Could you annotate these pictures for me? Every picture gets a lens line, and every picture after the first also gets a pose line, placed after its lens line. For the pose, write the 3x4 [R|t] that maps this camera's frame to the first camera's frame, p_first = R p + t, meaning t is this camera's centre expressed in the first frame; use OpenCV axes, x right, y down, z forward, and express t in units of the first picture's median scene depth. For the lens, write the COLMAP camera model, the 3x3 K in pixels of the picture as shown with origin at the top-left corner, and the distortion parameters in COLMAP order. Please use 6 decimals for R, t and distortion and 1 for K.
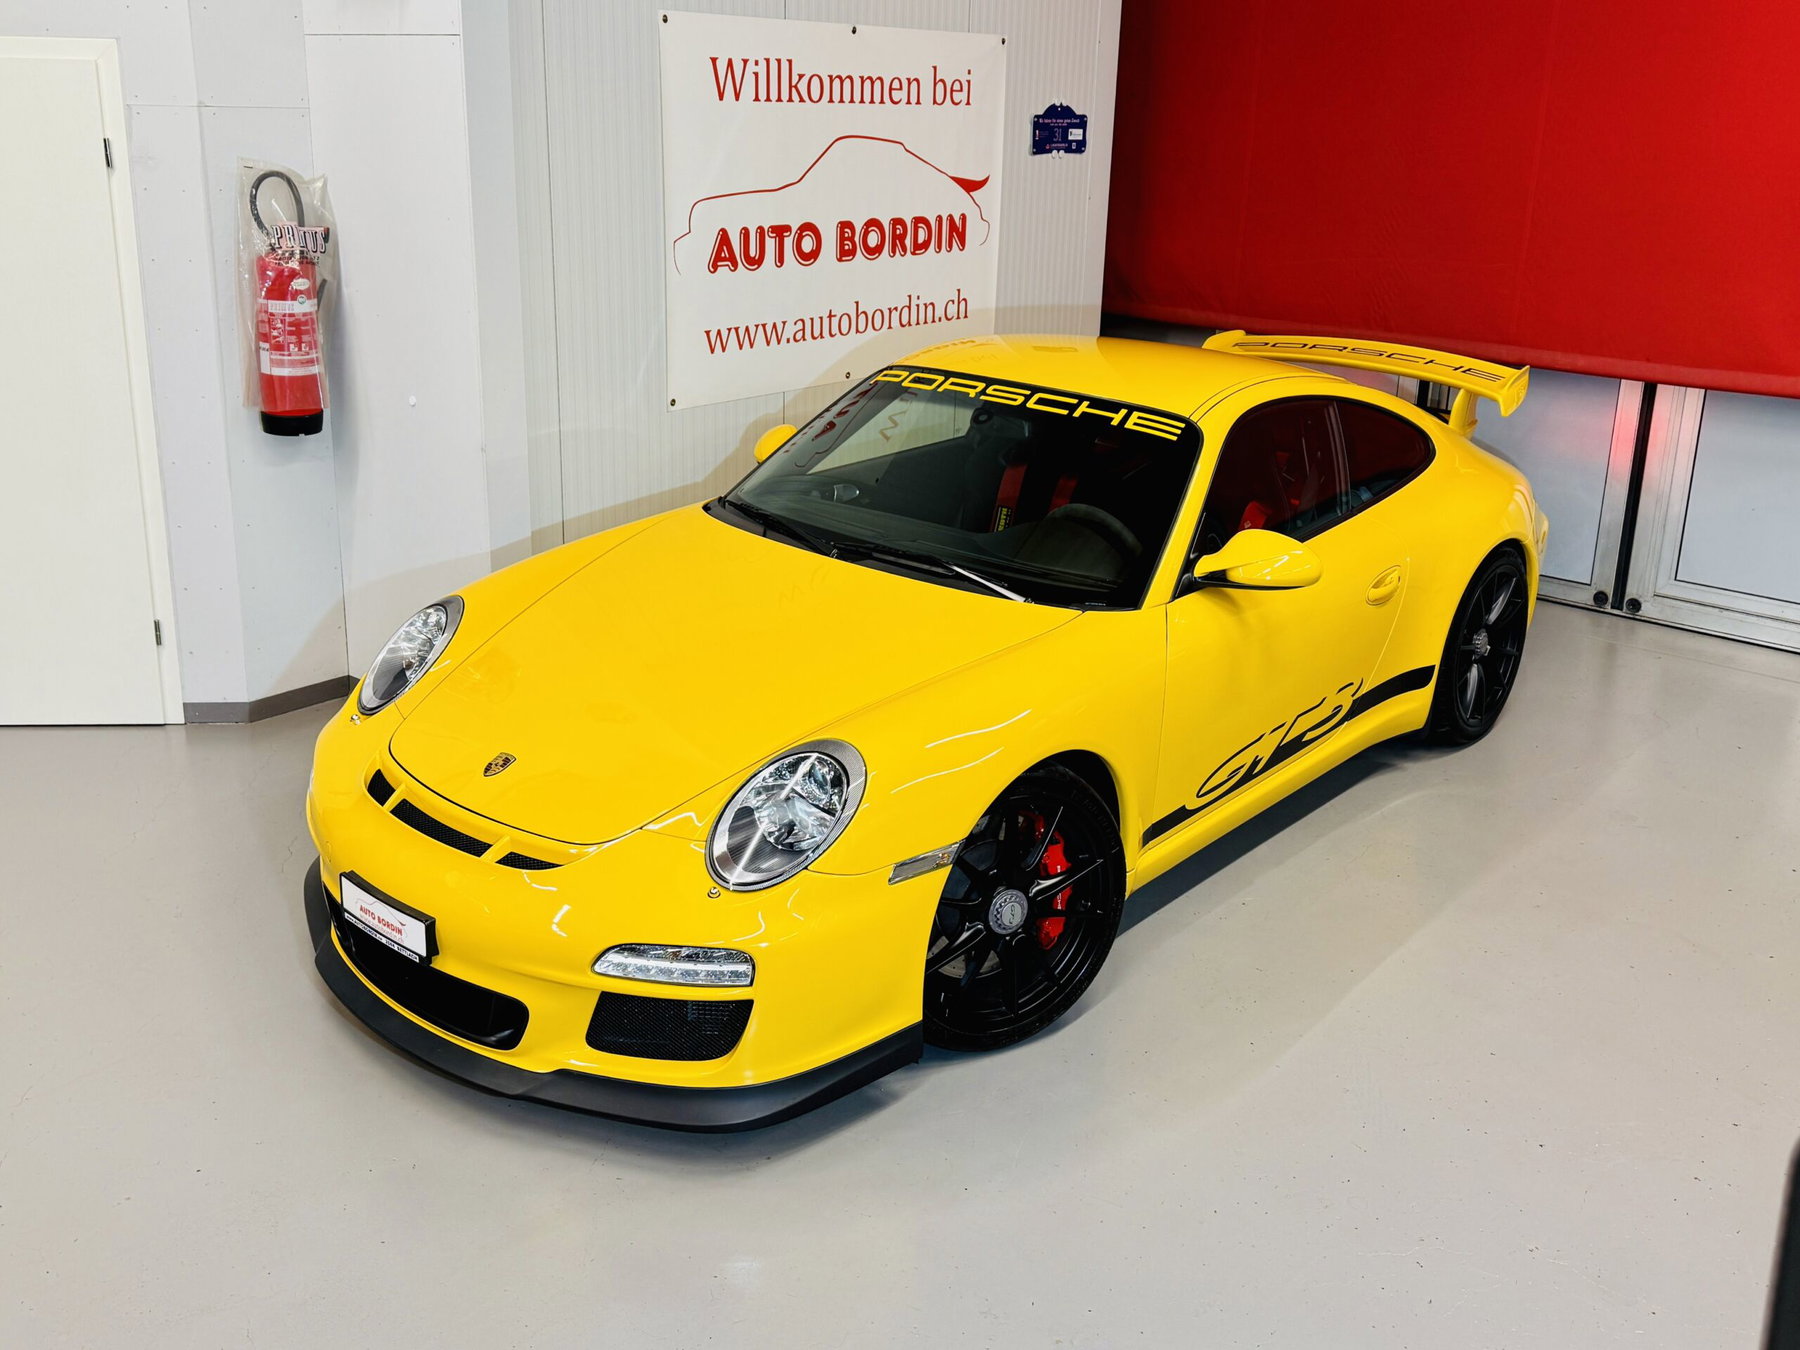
lens RADIAL K [[1614.9, 0, 883.1], [0, 1614.9, 599.3], [0, 0, 1]] dist [0.050230, -0.021969]
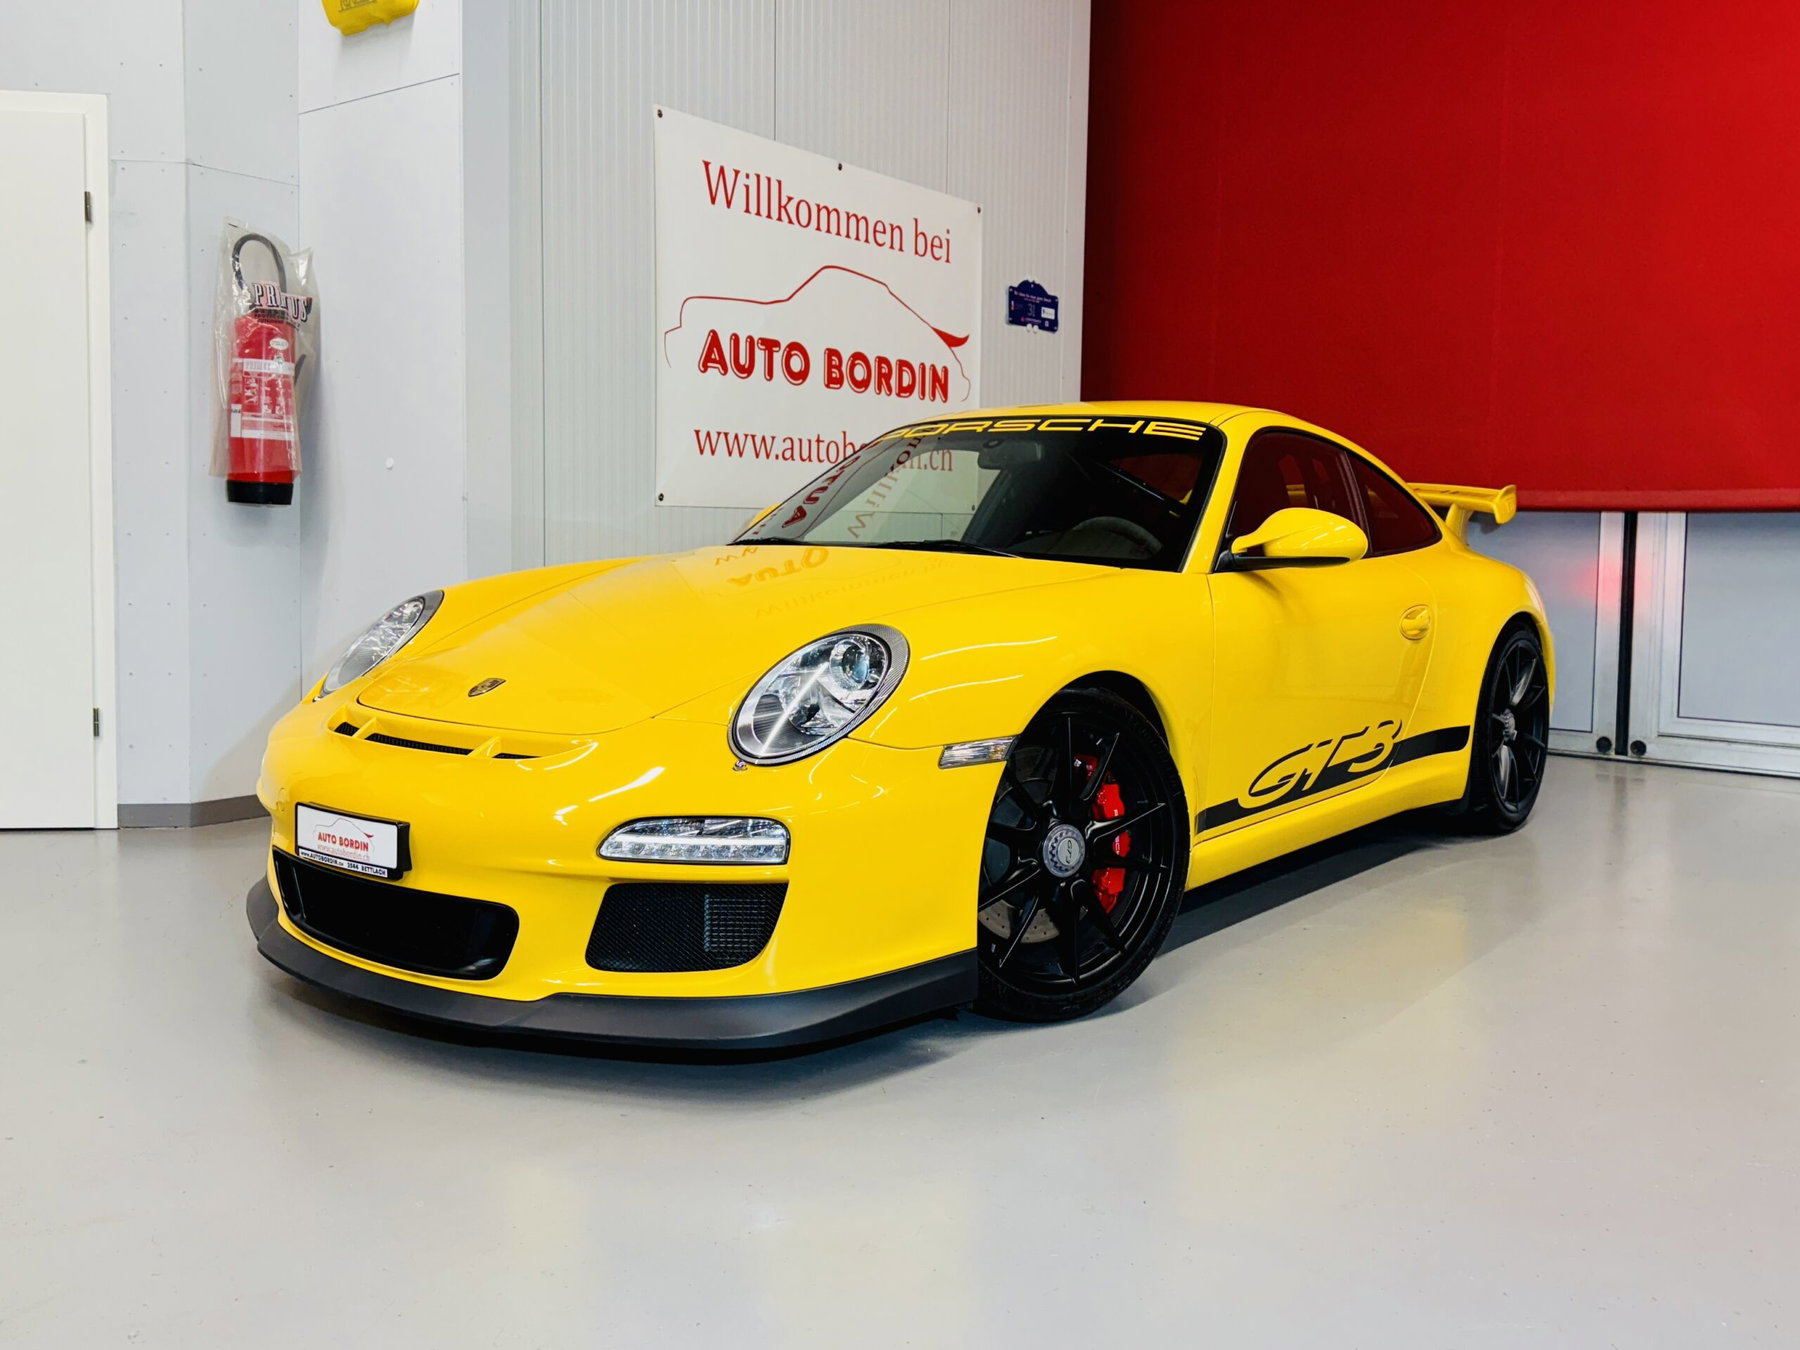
lens RADIAL K [[1572.1, 0, 897.2], [0, 1572.1, 662.5], [0, 0, 1]] dist [0.051750, -0.038730]
pose [[0.998800, -0.012777, 0.047282, -0.034428], [0.022671, 0.976335, -0.215071, 0.179441], [-0.043415, 0.215885, 0.975453, 0.095292]]
